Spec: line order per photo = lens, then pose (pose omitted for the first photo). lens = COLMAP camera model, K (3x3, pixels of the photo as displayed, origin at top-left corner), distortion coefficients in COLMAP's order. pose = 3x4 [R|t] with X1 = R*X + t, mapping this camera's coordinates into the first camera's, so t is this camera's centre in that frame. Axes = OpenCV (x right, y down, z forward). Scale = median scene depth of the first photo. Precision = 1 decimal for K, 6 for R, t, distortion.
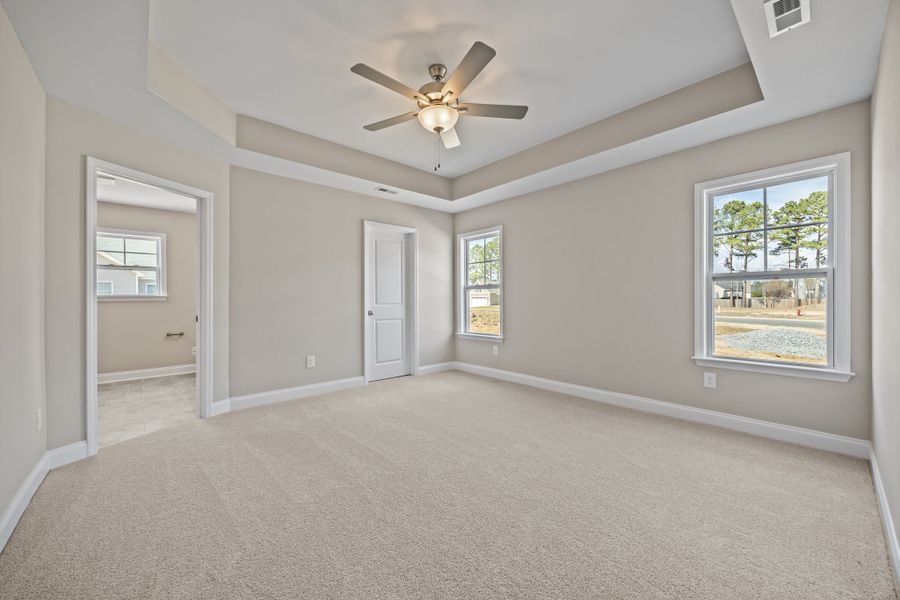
lens RADIAL K [[341.5, 0, 455.1], [0, 341.5, 302.9], [0, 0, 1]] dist [-0.004399, 0.000140]
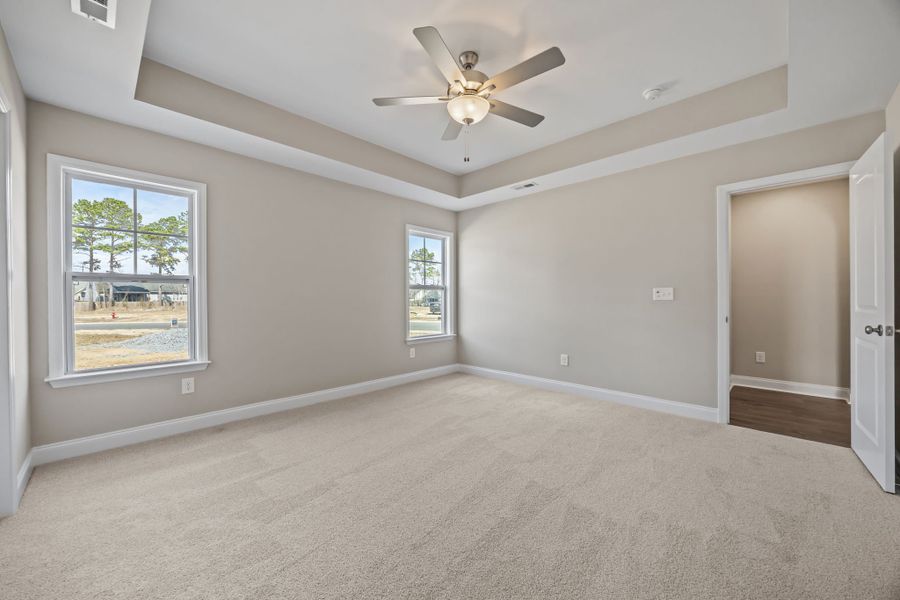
lens RADIAL K [[341.5, 0, 457.7], [0, 341.5, 294.3], [0, 0, 1]] dist [-0.004399, 0.000140]
pose [[-0.065068, 0.021475, 0.997650, -0.340527], [0.013477, 0.999696, -0.020640, -0.001768], [-0.997790, 0.012103, -0.065338, 0.373390]]
